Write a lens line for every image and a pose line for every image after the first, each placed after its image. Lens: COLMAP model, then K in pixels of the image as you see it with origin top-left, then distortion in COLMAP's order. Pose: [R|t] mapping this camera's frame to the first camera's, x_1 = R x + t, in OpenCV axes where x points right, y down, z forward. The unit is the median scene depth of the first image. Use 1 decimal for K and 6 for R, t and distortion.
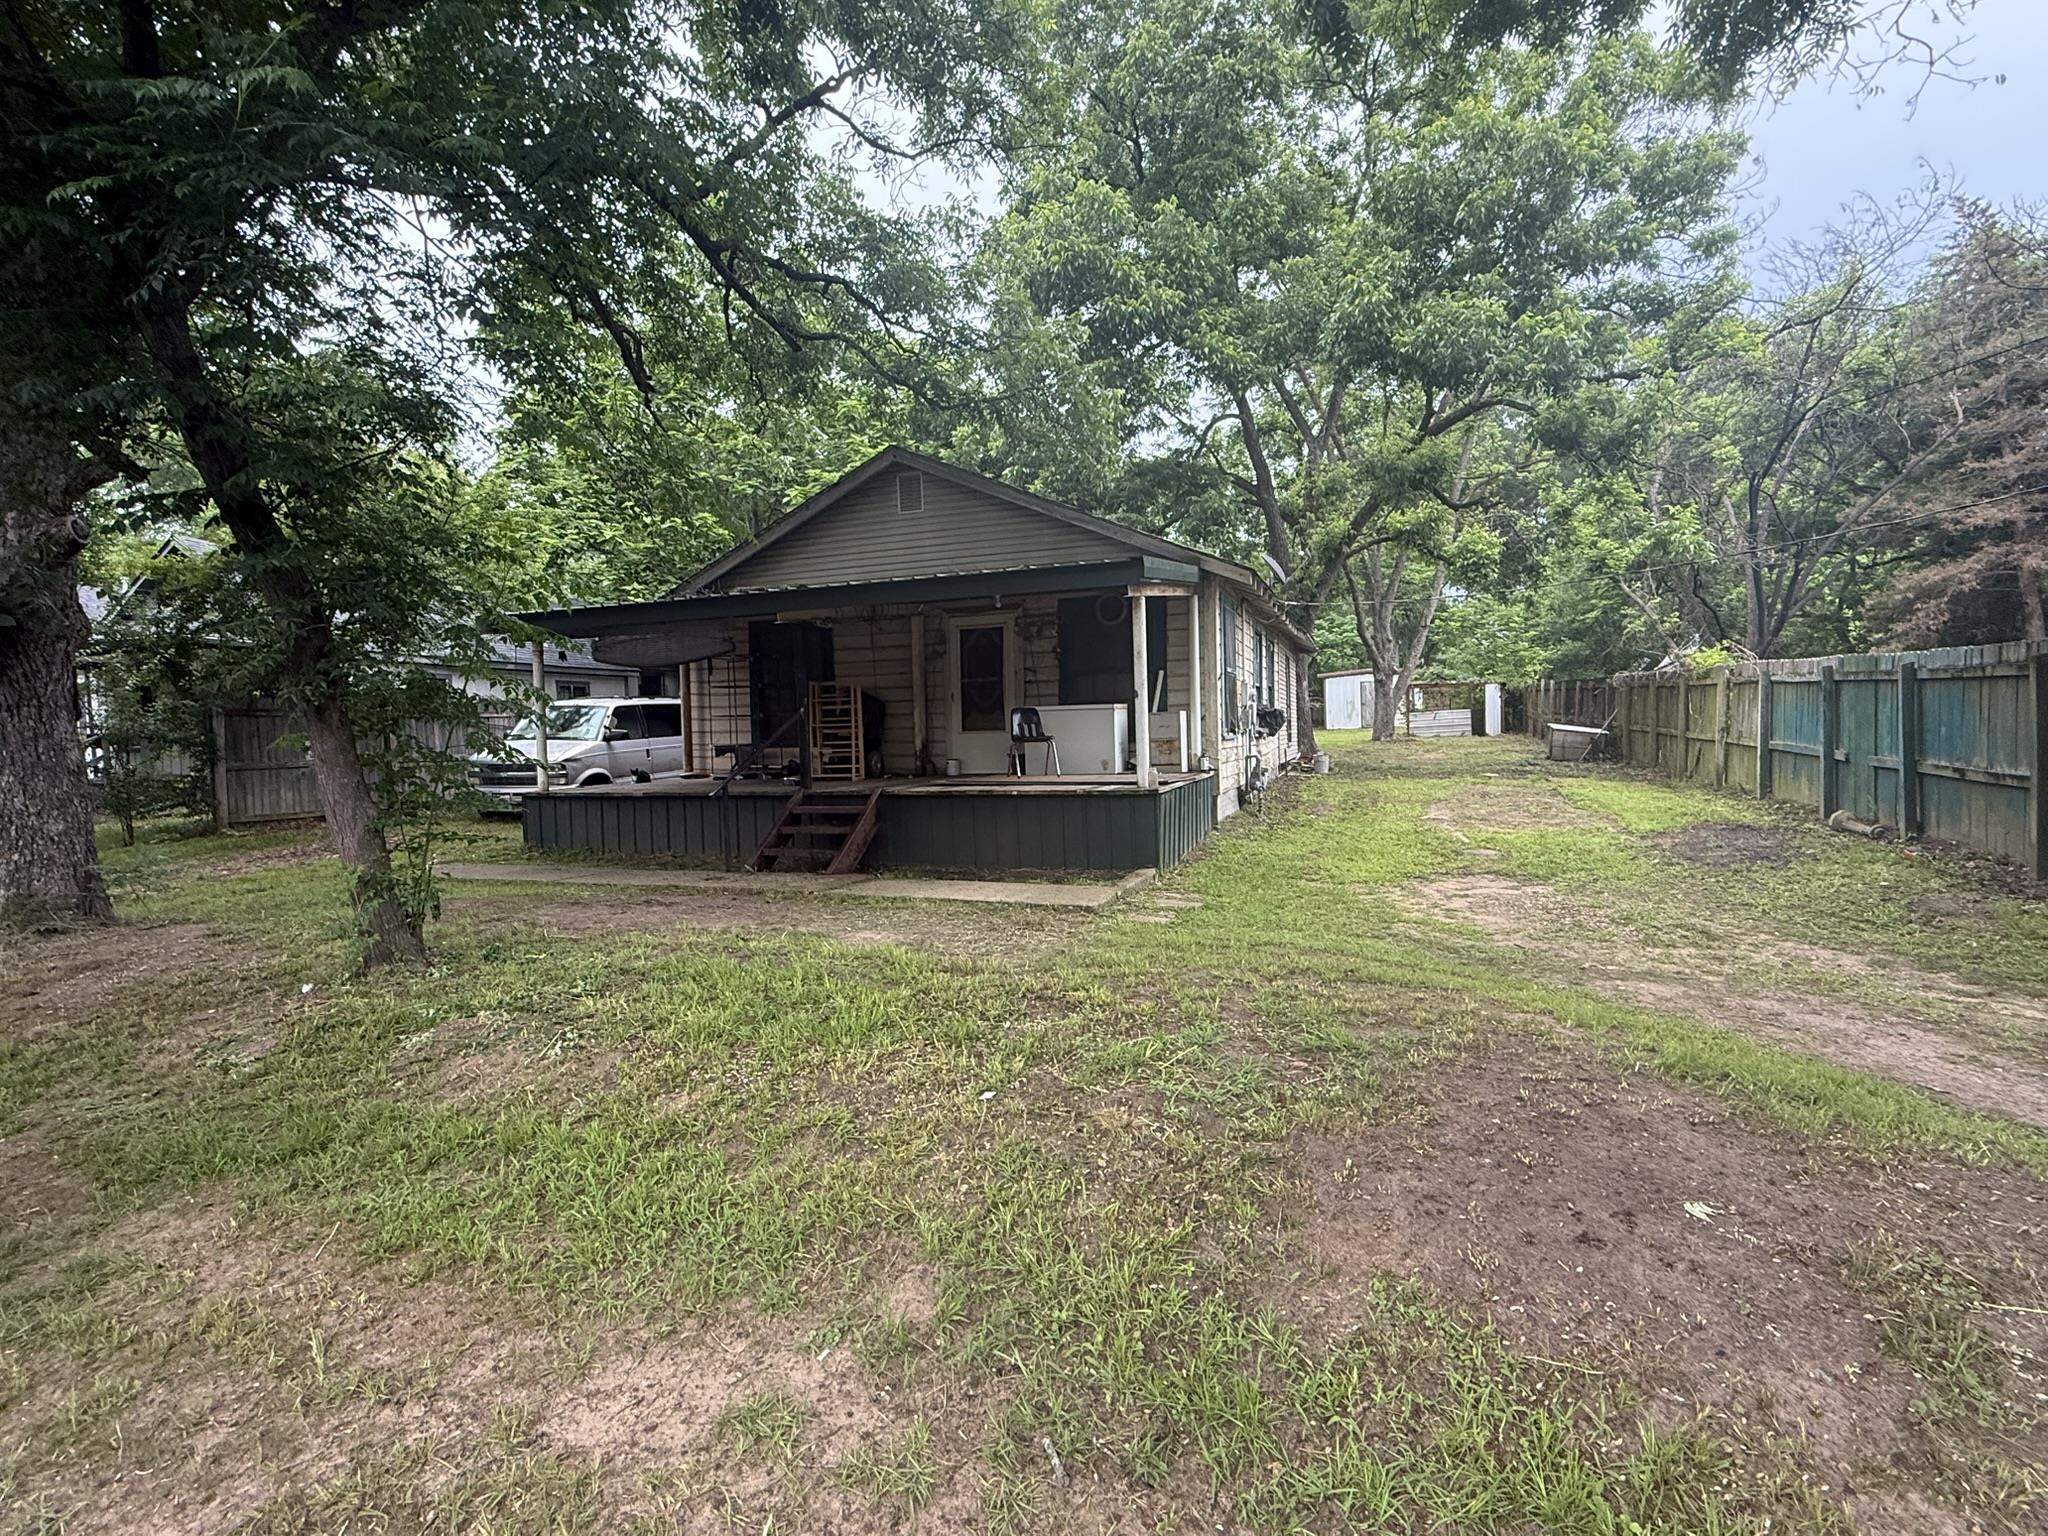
lens RADIAL K [[977.0, 0, 1020.0], [0, 977.0, 758.1], [0, 0, 1]] dist [0.003367, -0.000814]
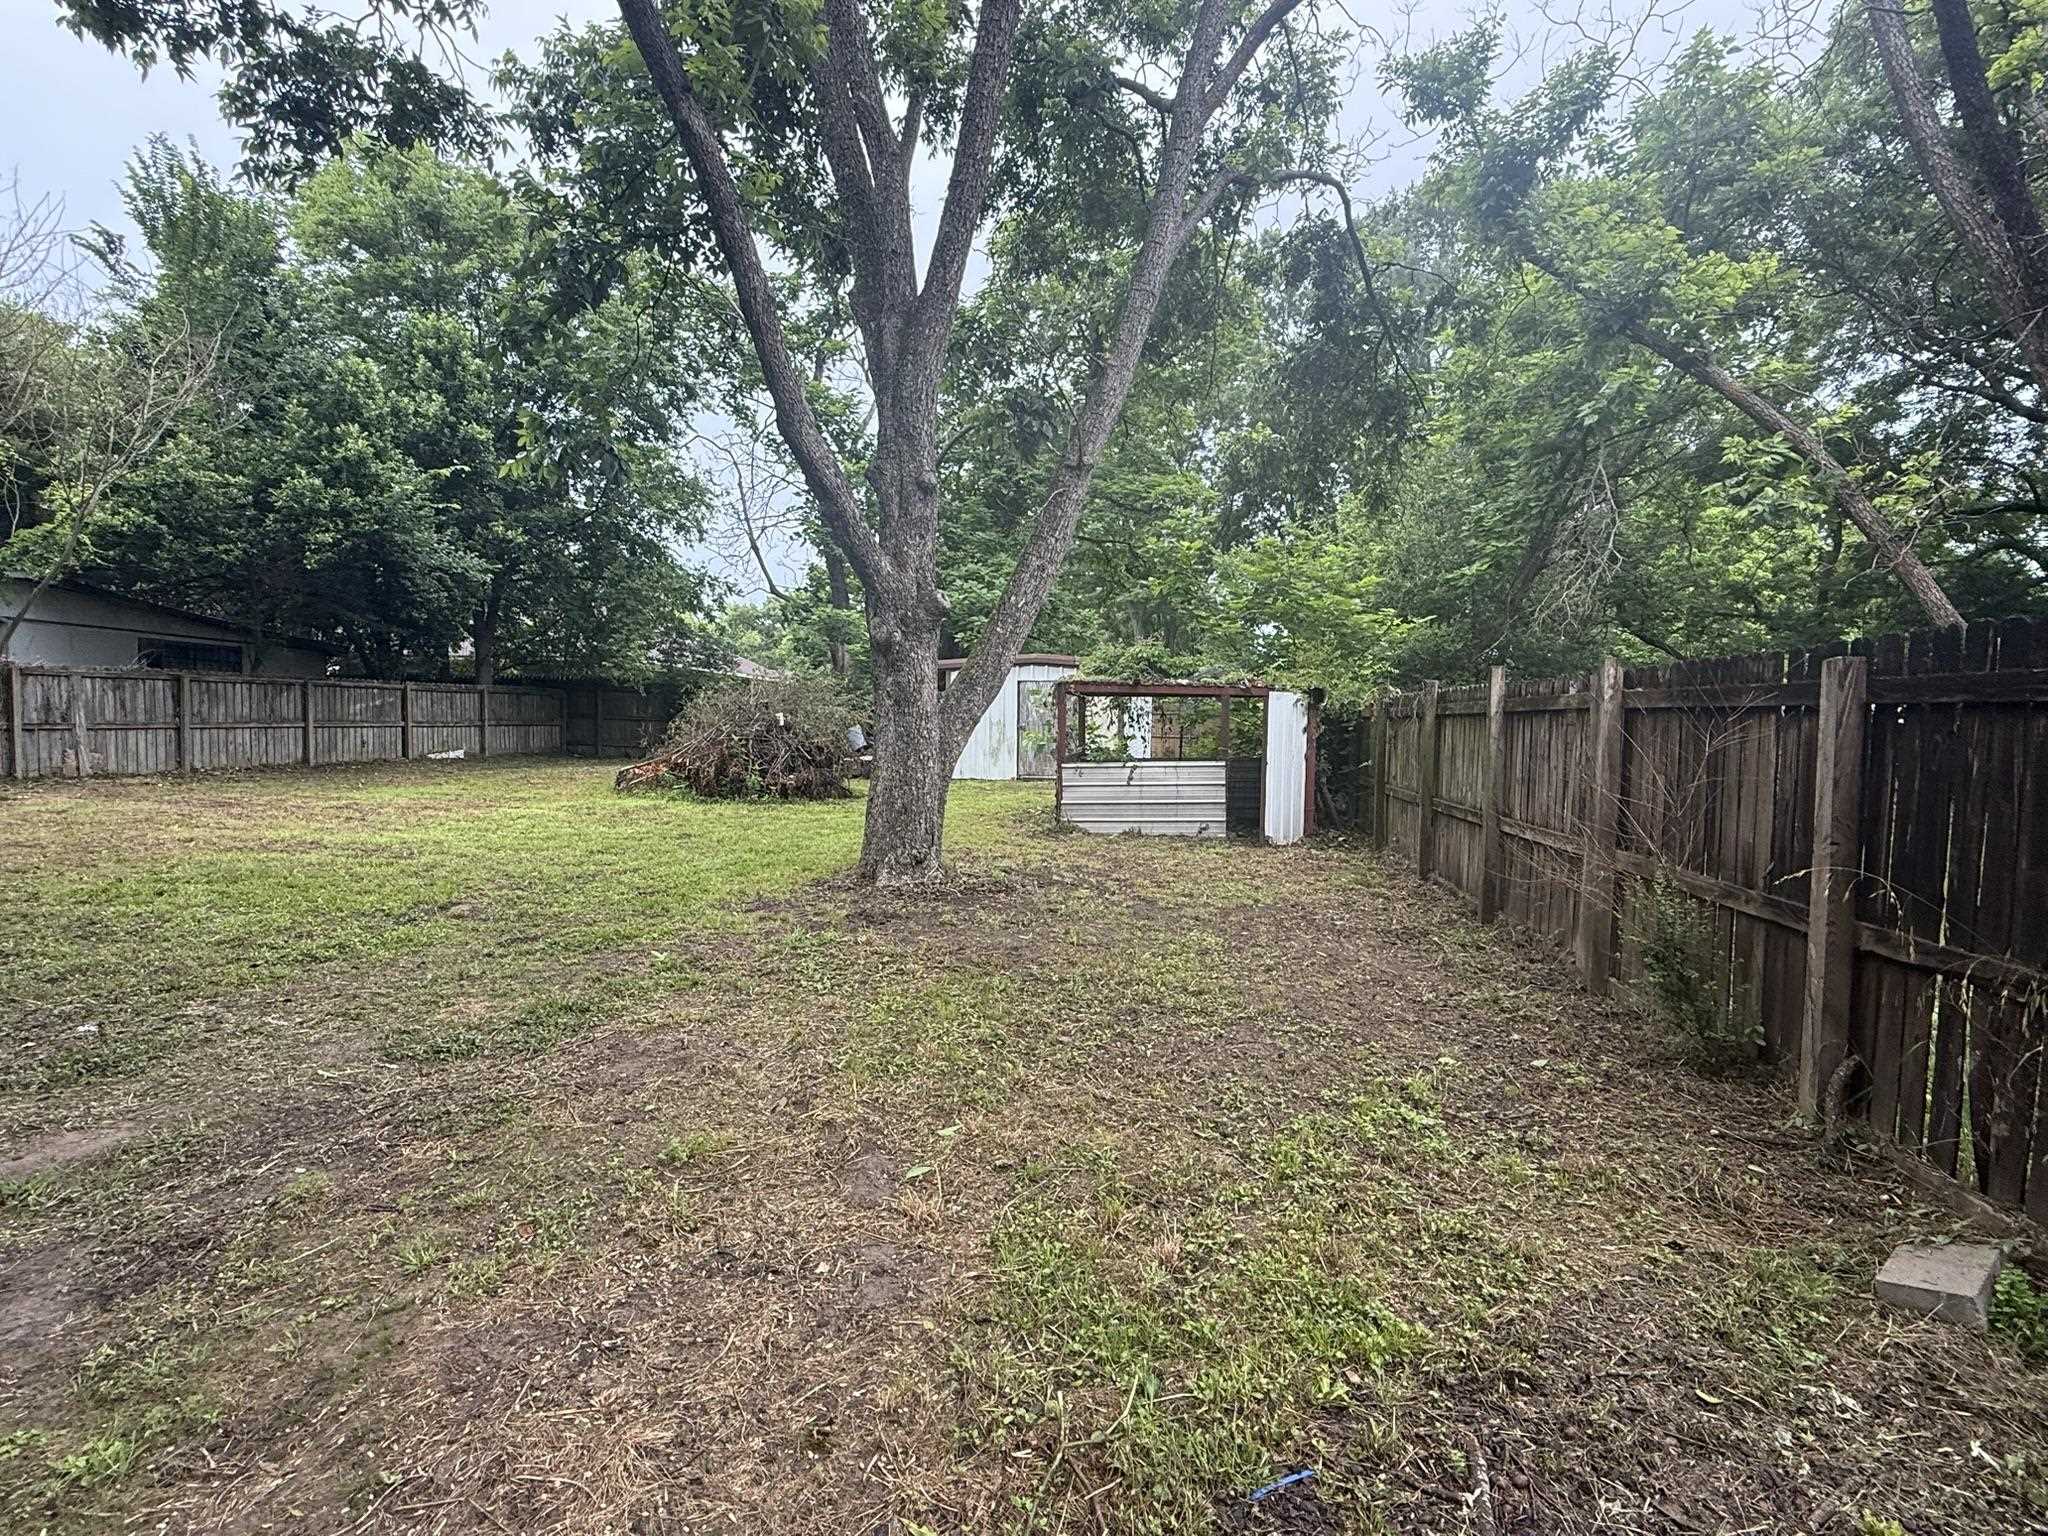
lens RADIAL K [[977.0, 0, 1026.0], [0, 977.0, 763.0], [0, 0, 1]] dist [0.003367, -0.000814]
pose [[0.976585, 0.041499, 0.211089, 0.979196], [-0.040928, 0.999137, -0.007076, -0.135689], [-0.211201, -0.001729, 0.977441, 2.077535]]
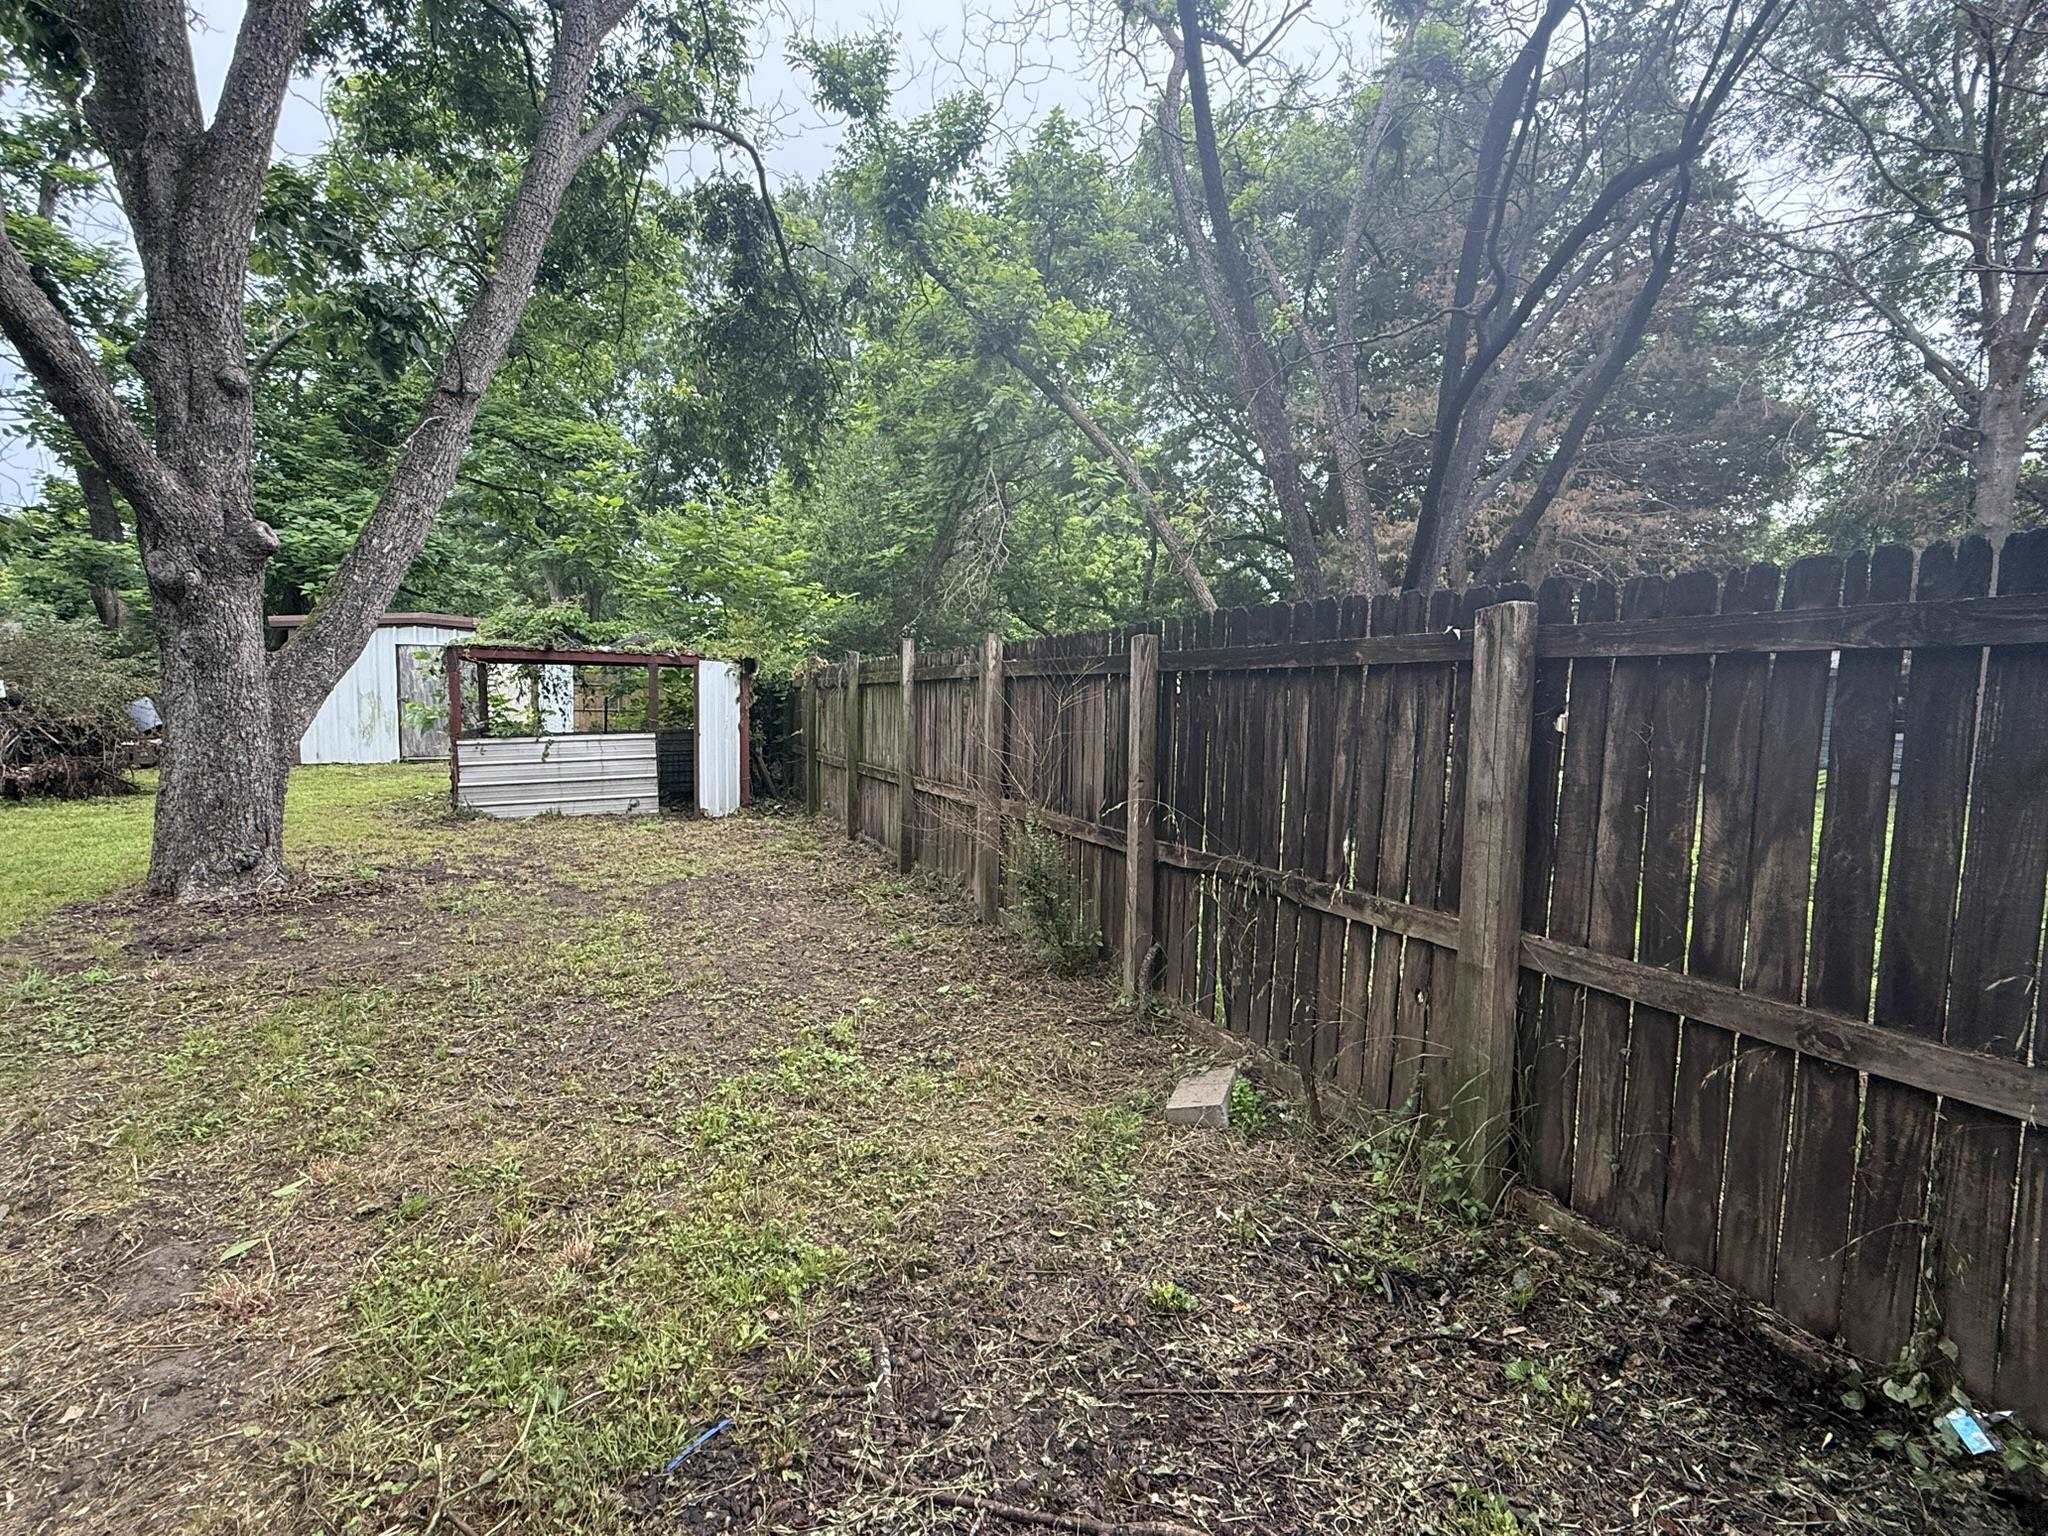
lens RADIAL K [[977.0, 0, 1026.0], [0, 977.0, 766.3], [0, 0, 1]] dist [0.003367, -0.000814]
pose [[0.718642, -0.001349, 0.695379, 0.987010], [-0.007448, 0.999926, 0.009638, -0.132444], [-0.695340, -0.012105, 0.718579, 2.075011]]
